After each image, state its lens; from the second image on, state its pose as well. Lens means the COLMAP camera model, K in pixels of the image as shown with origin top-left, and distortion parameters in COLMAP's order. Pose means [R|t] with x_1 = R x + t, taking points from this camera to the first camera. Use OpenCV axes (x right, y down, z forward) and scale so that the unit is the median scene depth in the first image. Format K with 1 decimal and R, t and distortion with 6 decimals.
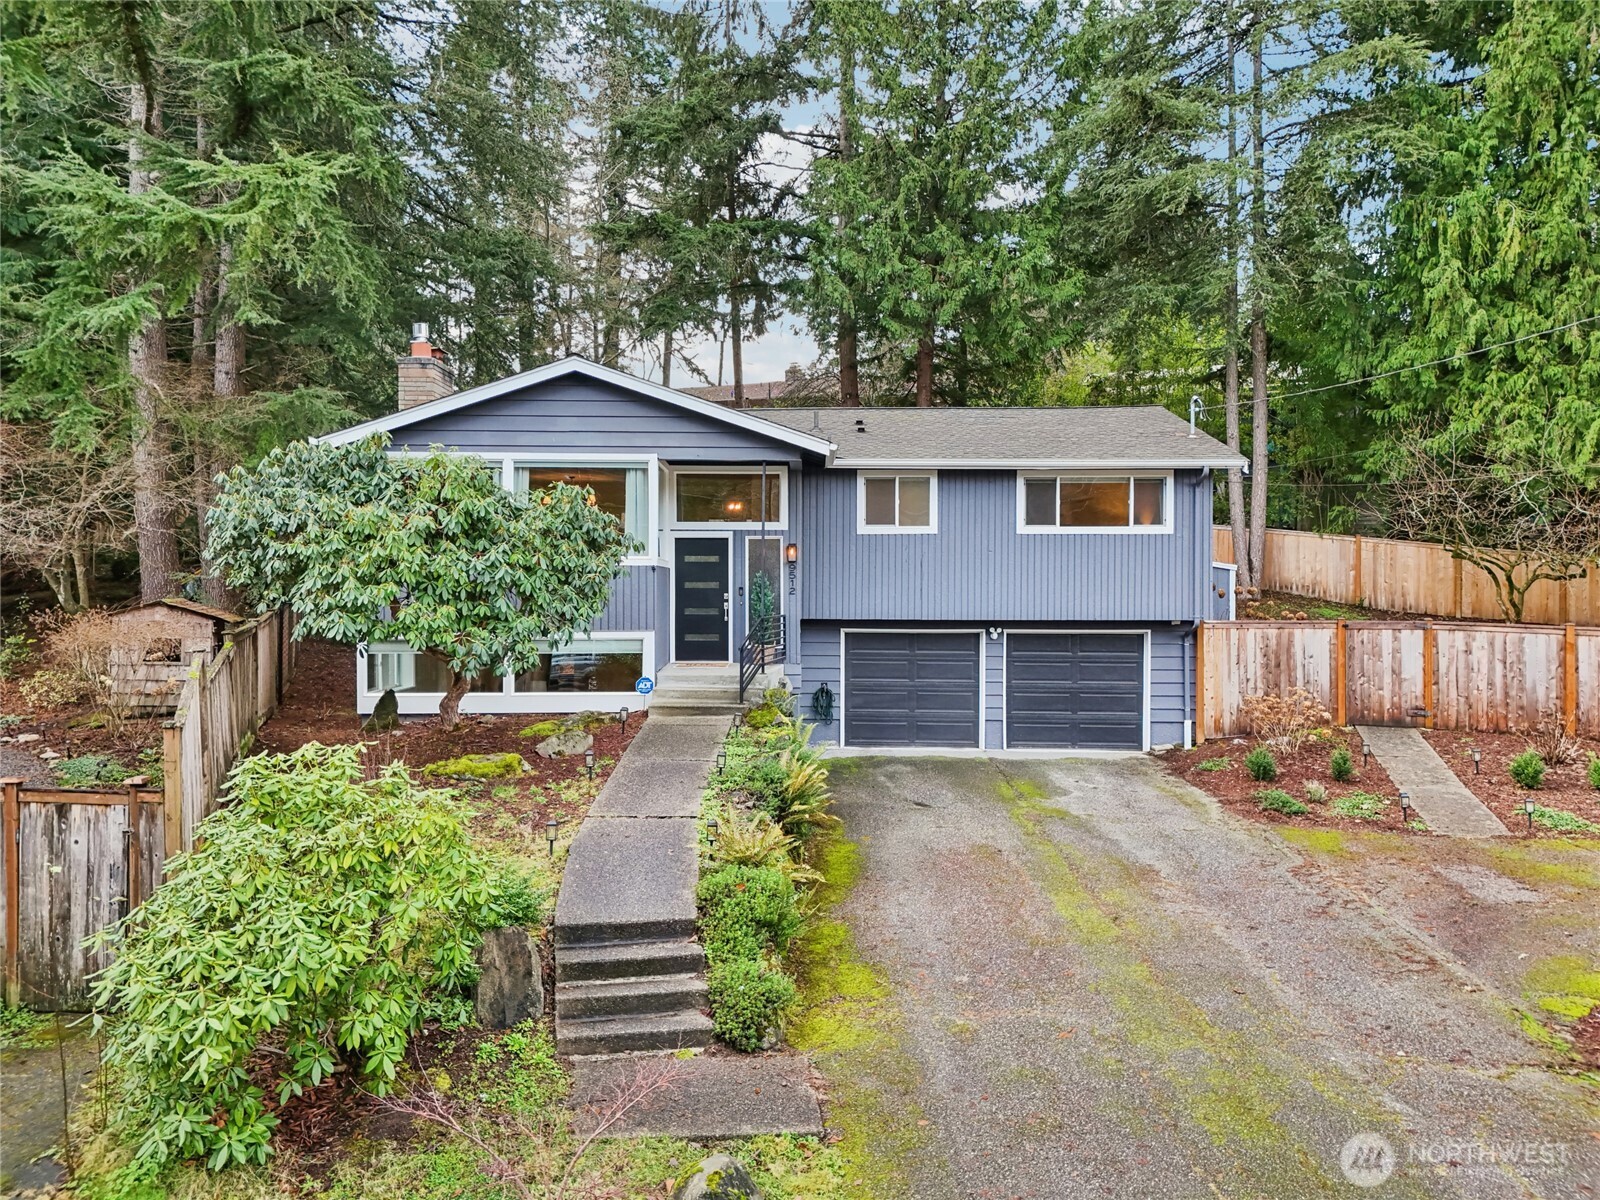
lens RADIAL K [[1180.1, 0, 792.8], [0, 1180.1, 603.5], [0, 0, 1]] dist [0.082814, -0.082315]
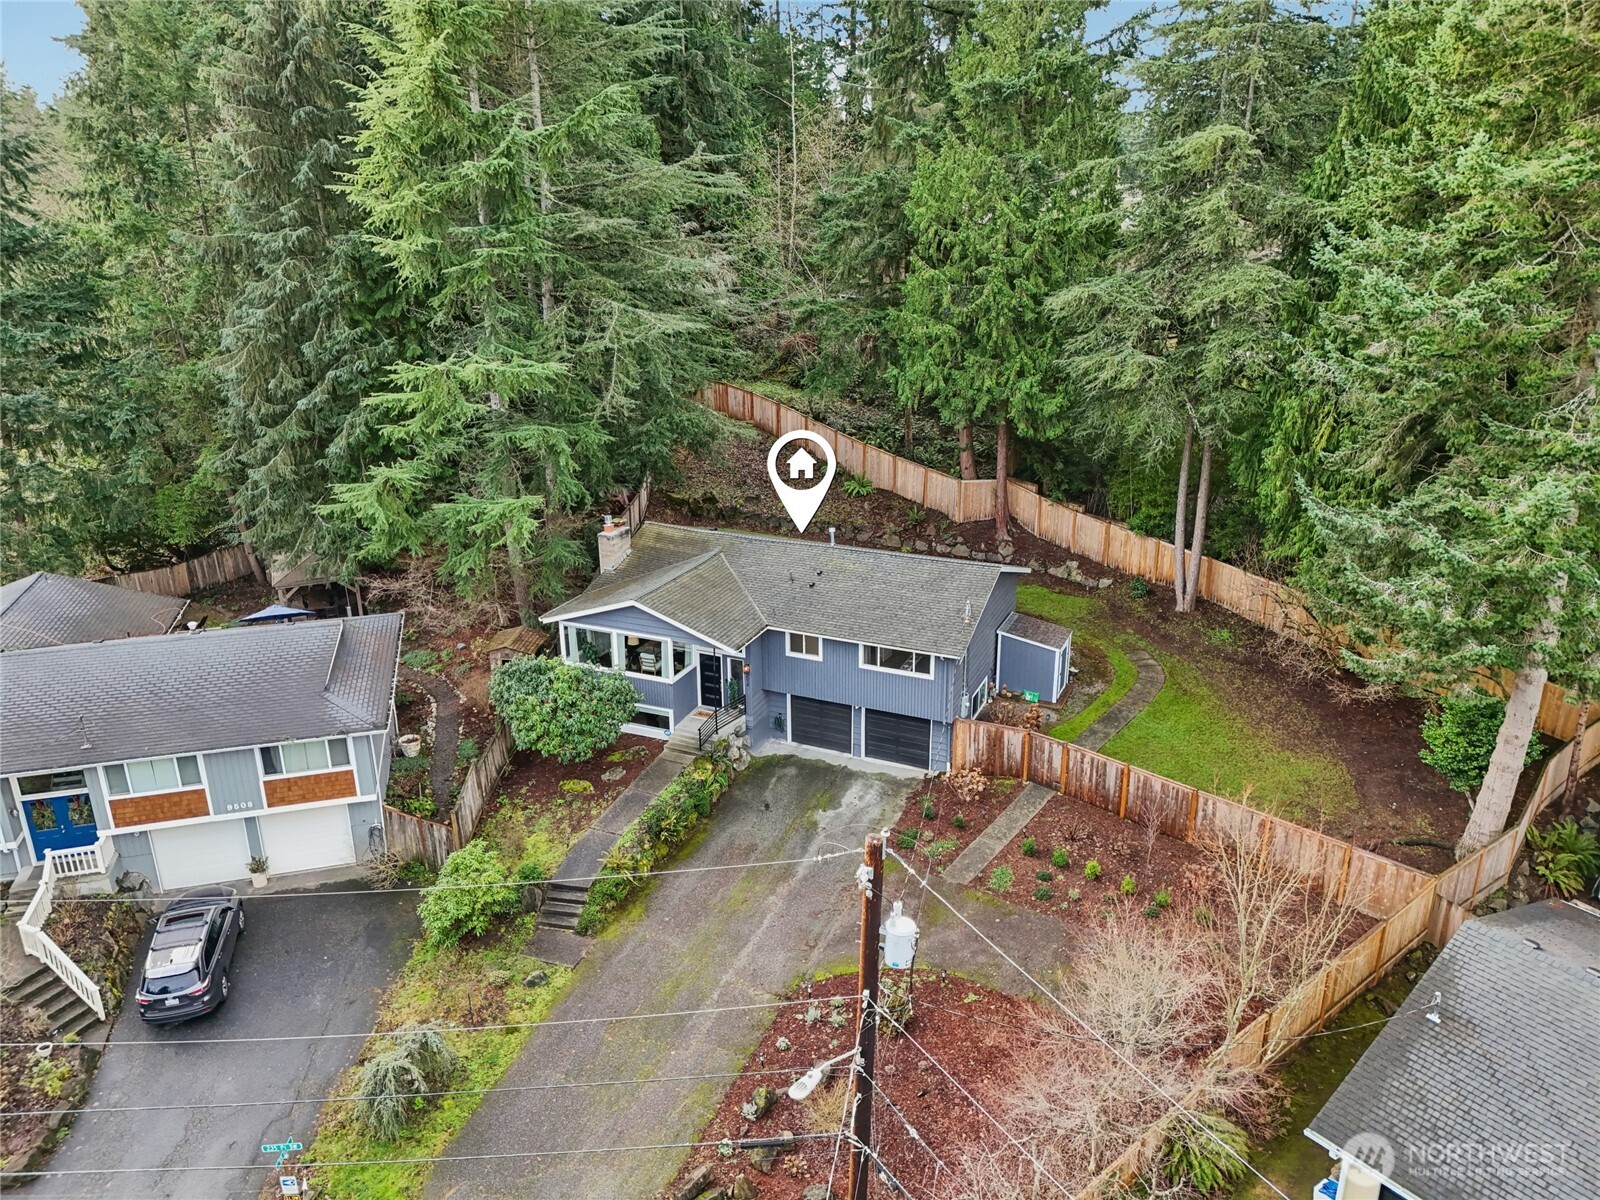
lens RADIAL K [[1180.1, 0, 792.8], [0, 1180.1, 603.5], [0, 0, 1]] dist [0.082814, -0.082315]
pose [[0.918353, 0.133911, -0.372418, 0.825948], [-0.002563, 0.943009, 0.332758, -0.835784], [0.395753, -0.304635, 0.866358, -0.741144]]
